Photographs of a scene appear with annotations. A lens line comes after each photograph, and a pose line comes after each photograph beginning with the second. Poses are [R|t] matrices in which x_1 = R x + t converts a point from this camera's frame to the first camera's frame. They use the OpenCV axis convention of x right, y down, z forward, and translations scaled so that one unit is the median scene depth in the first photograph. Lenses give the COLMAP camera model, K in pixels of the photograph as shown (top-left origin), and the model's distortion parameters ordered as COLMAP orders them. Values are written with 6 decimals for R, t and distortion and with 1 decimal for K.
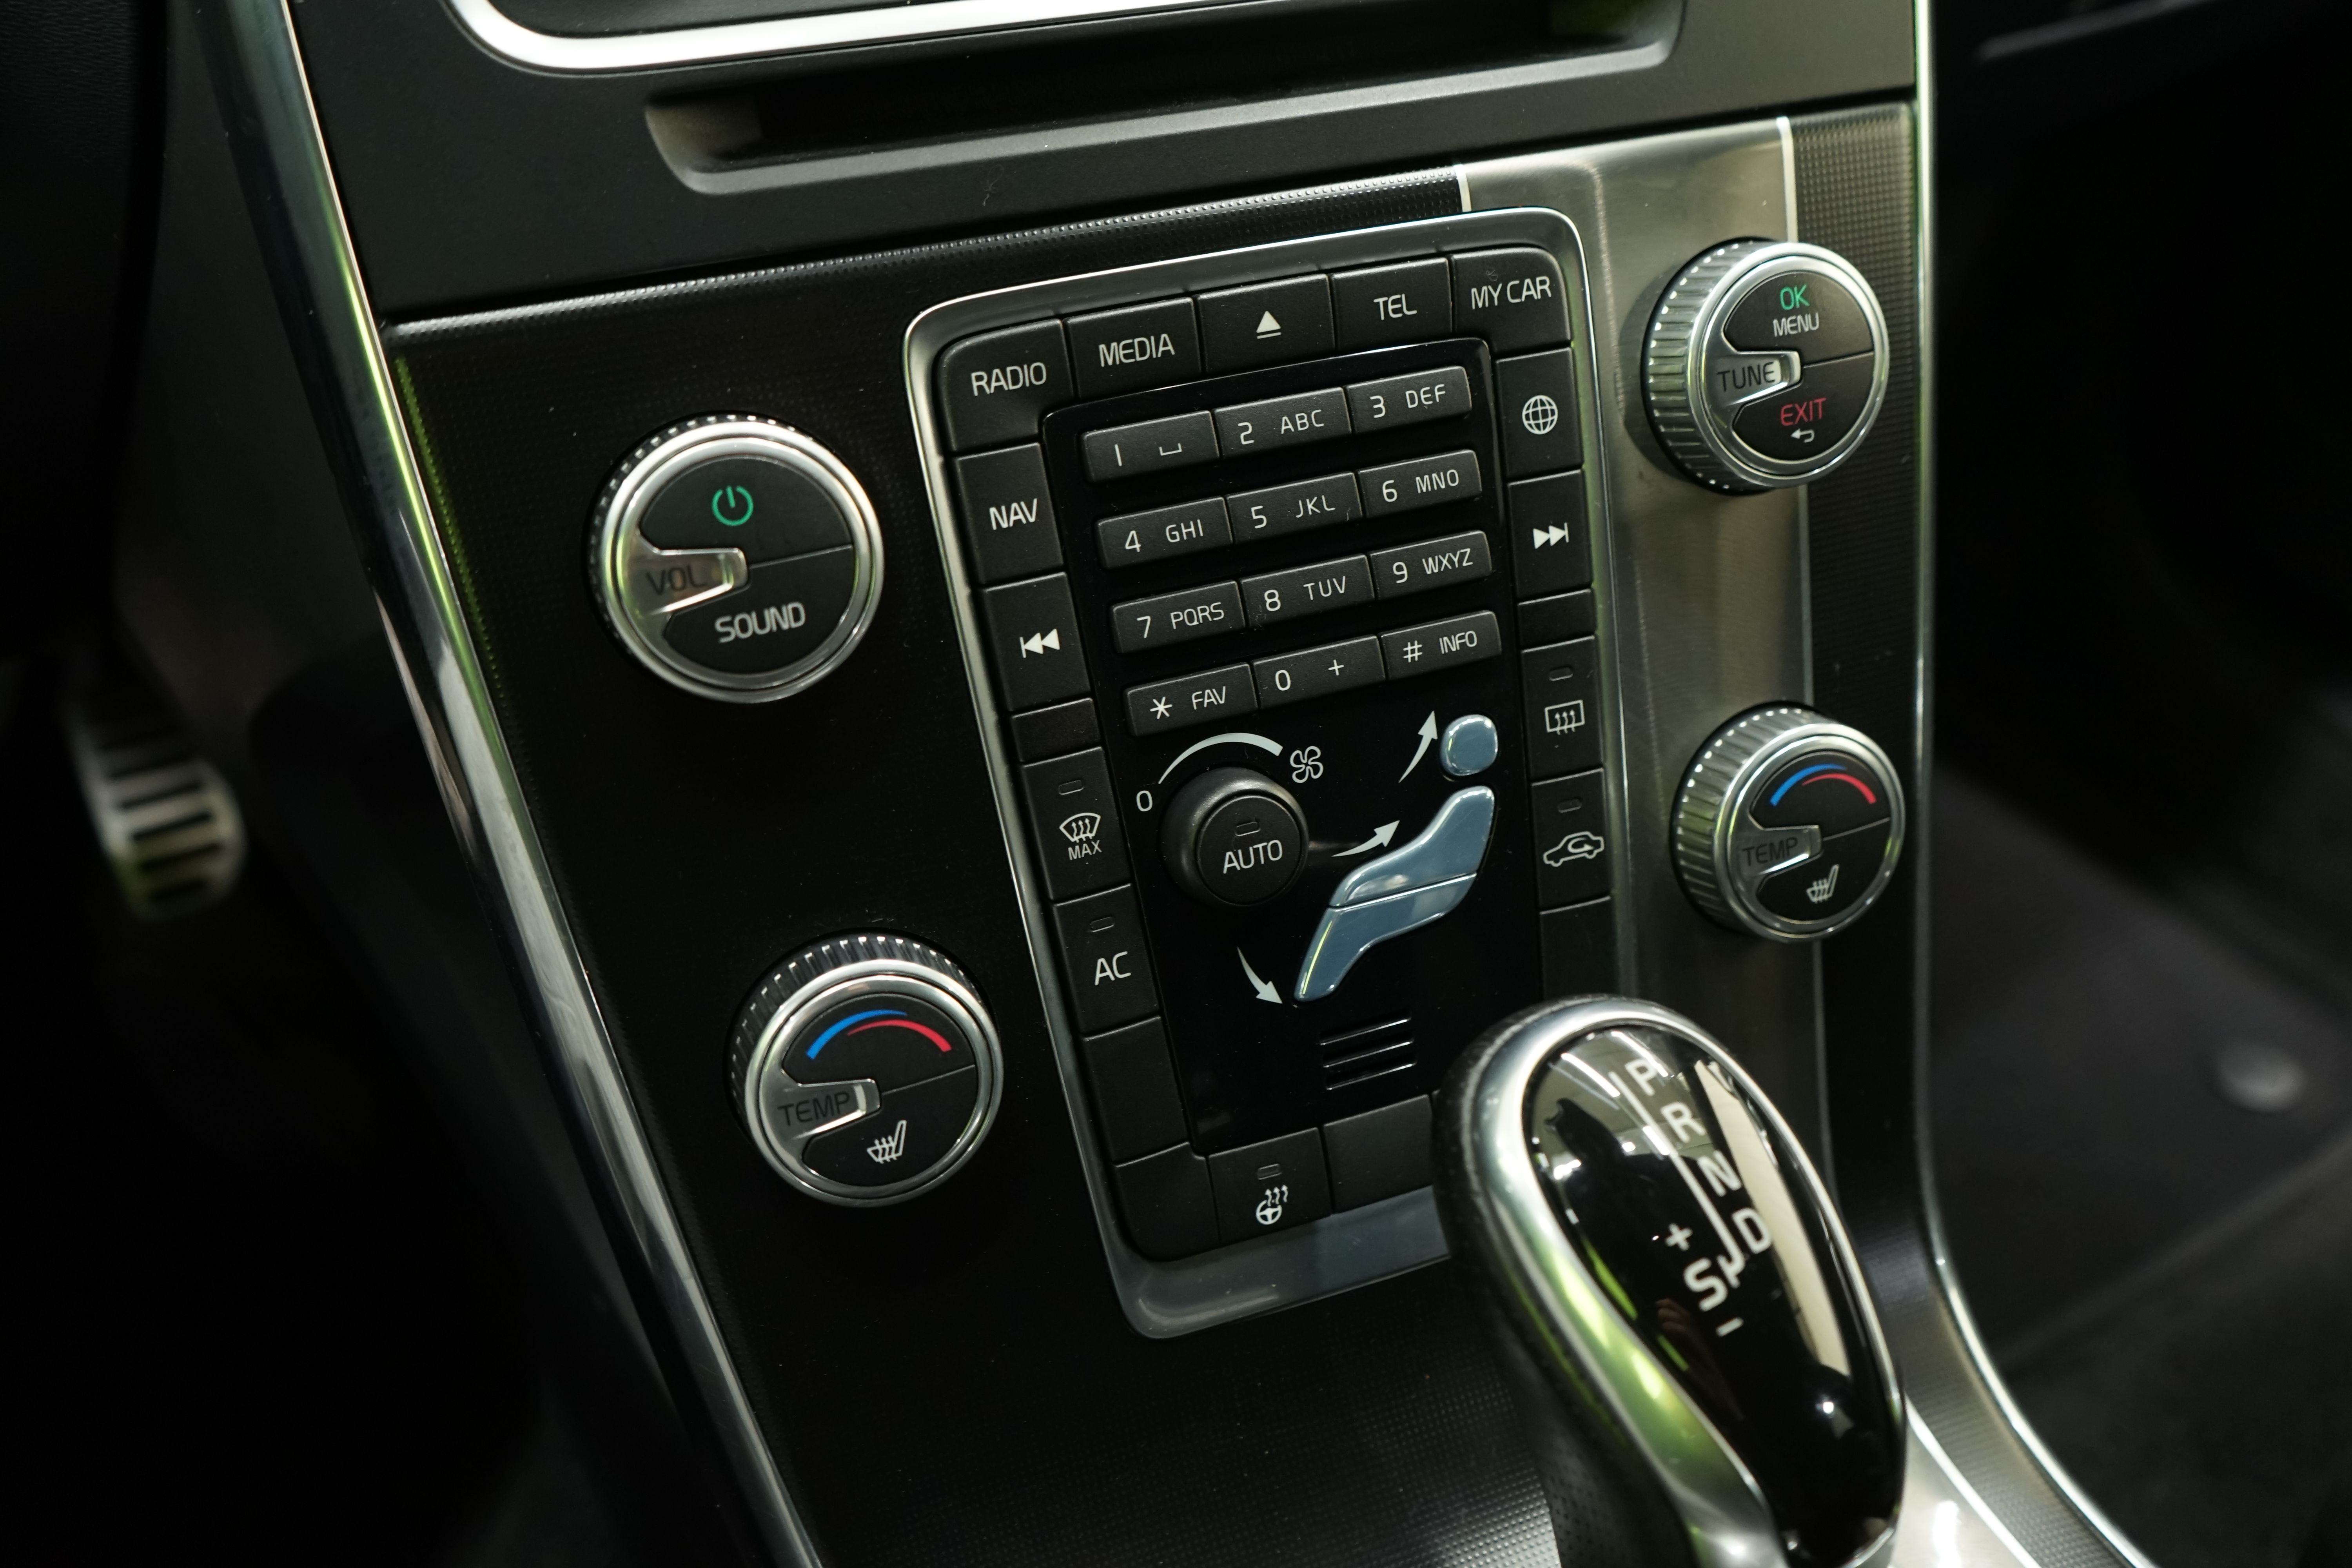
lens RADIAL K [[1893.0, 0, 1170.3], [0, 1893.0, 779.7], [0, 0, 1]] dist [-0.009939, 0.002558]
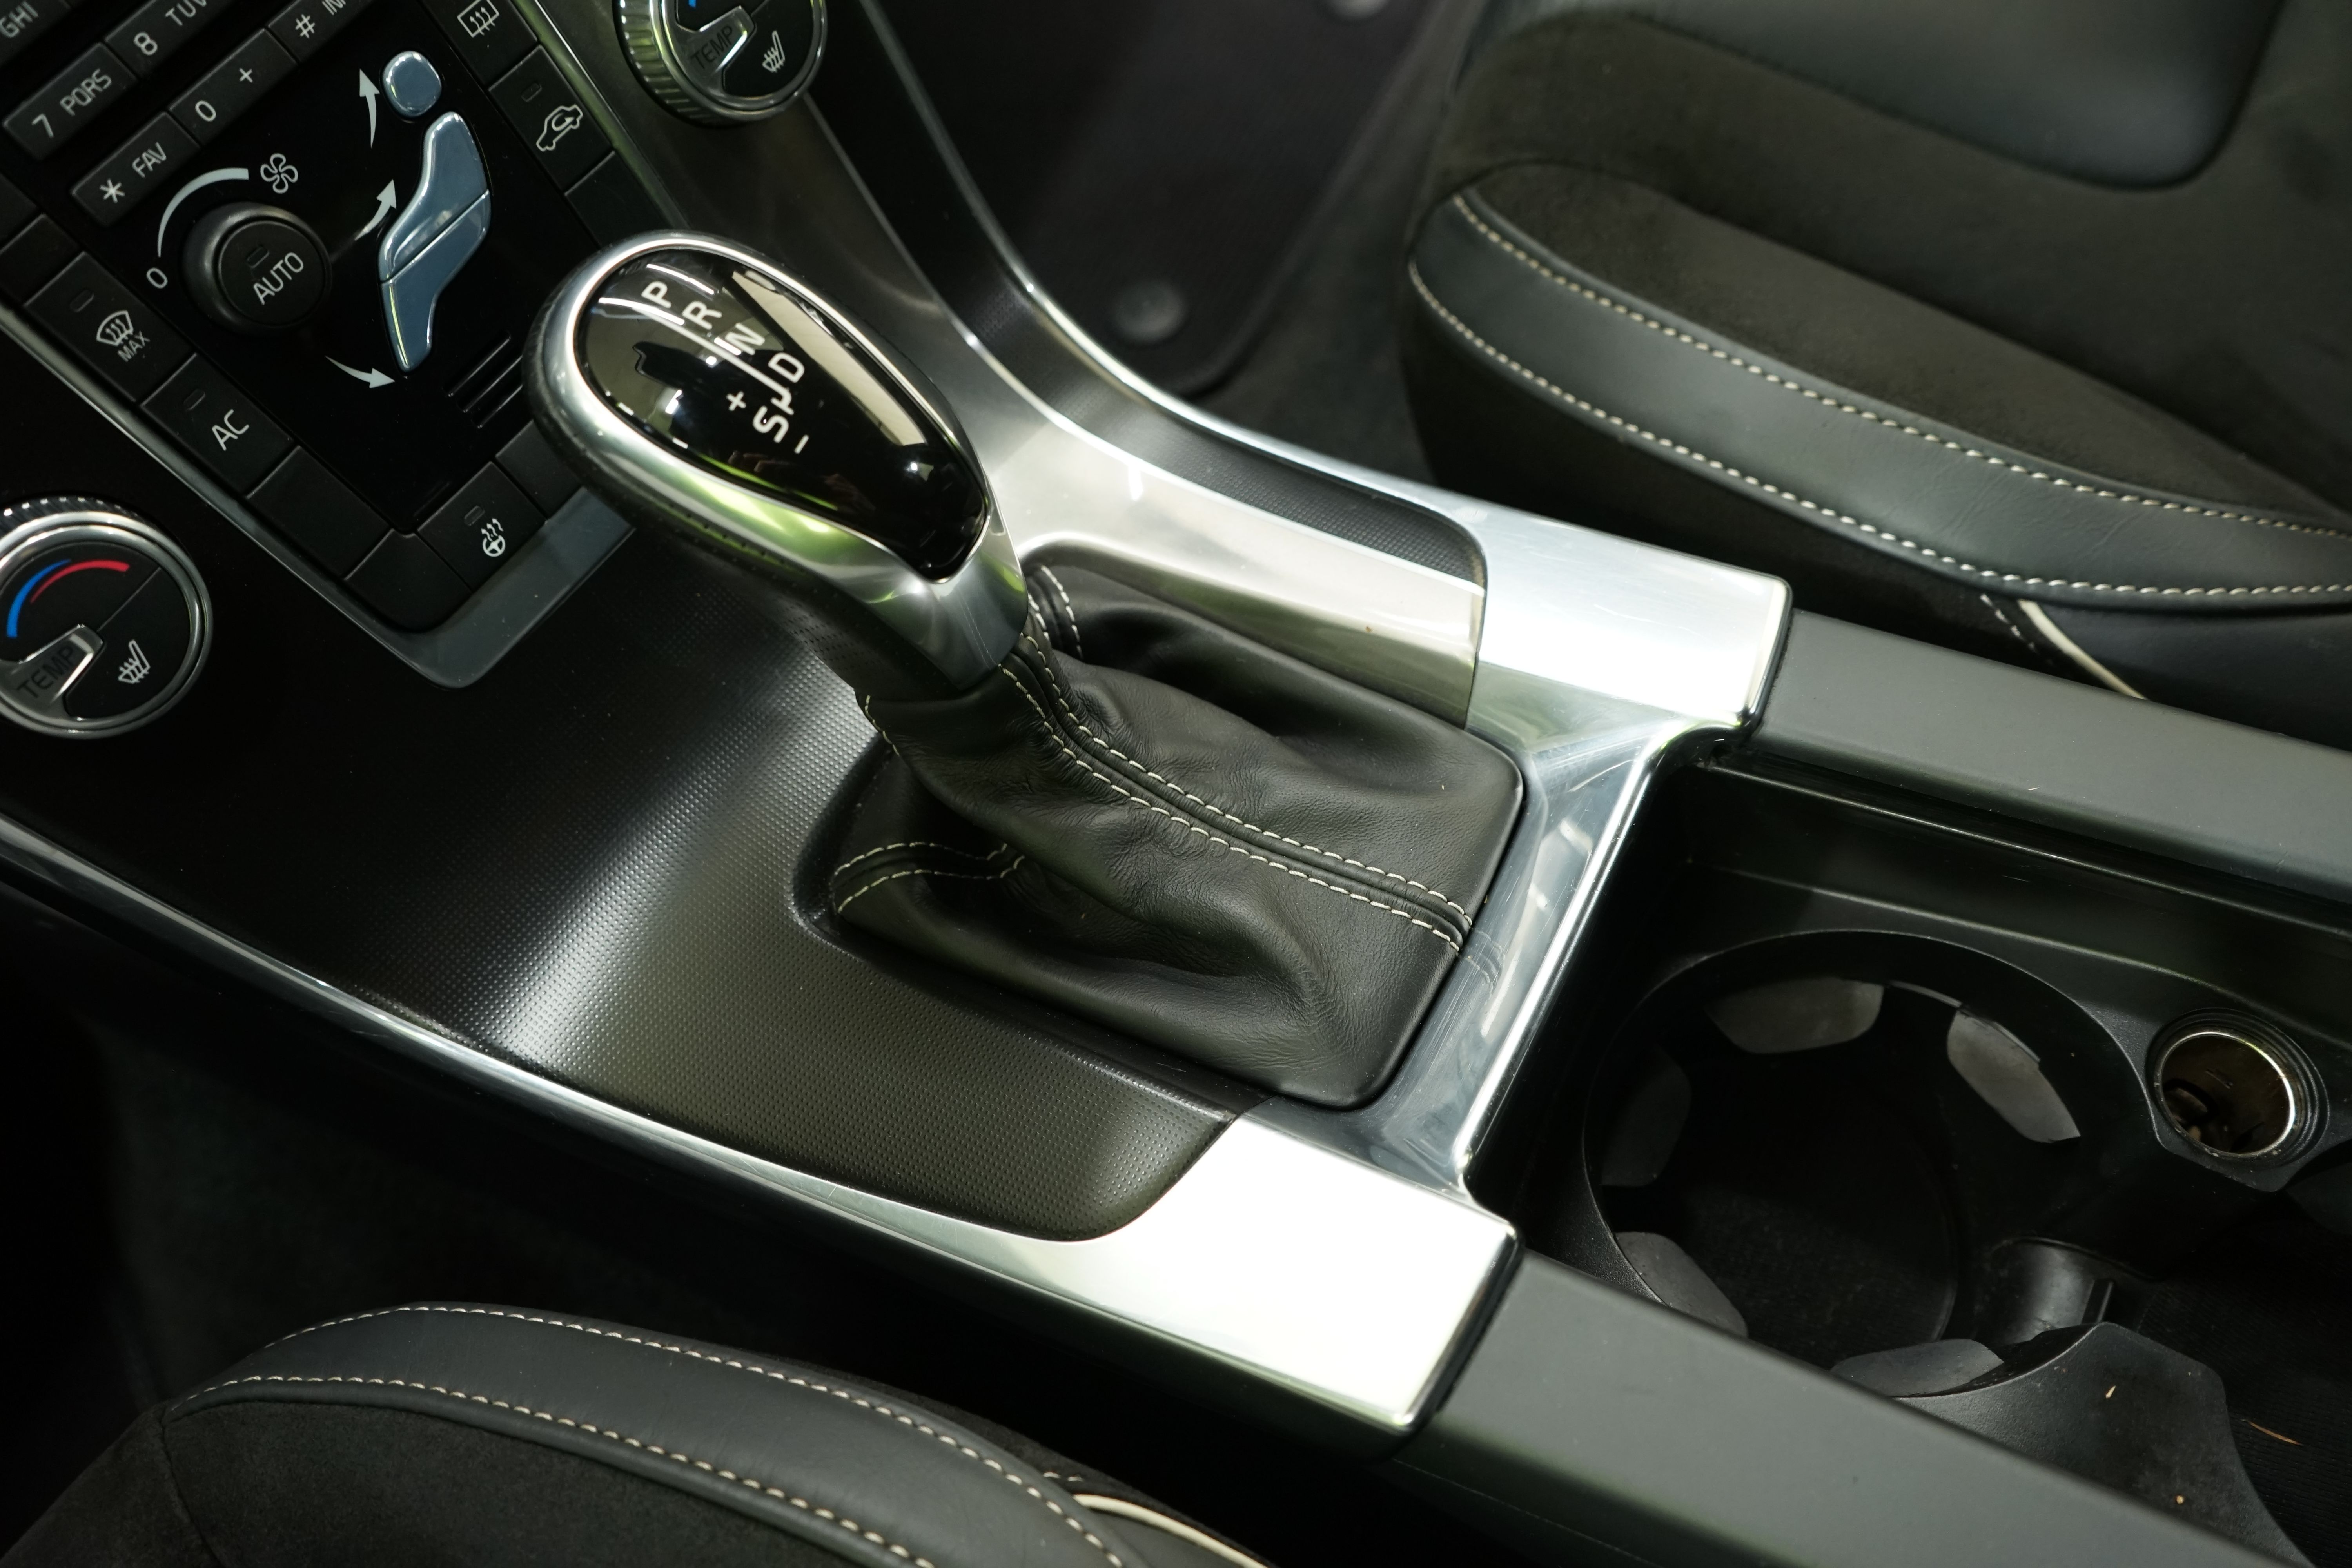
lens RADIAL K [[1893.0, 0, 1181.7], [0, 1893.0, 778.4], [0, 0, 1]] dist [-0.009939, 0.002558]
pose [[0.829159, -0.528018, 0.183553, 0.122010], [0.413980, 0.800645, 0.433114, 0.015544], [-0.375653, -0.283134, 0.882451, -0.243313]]
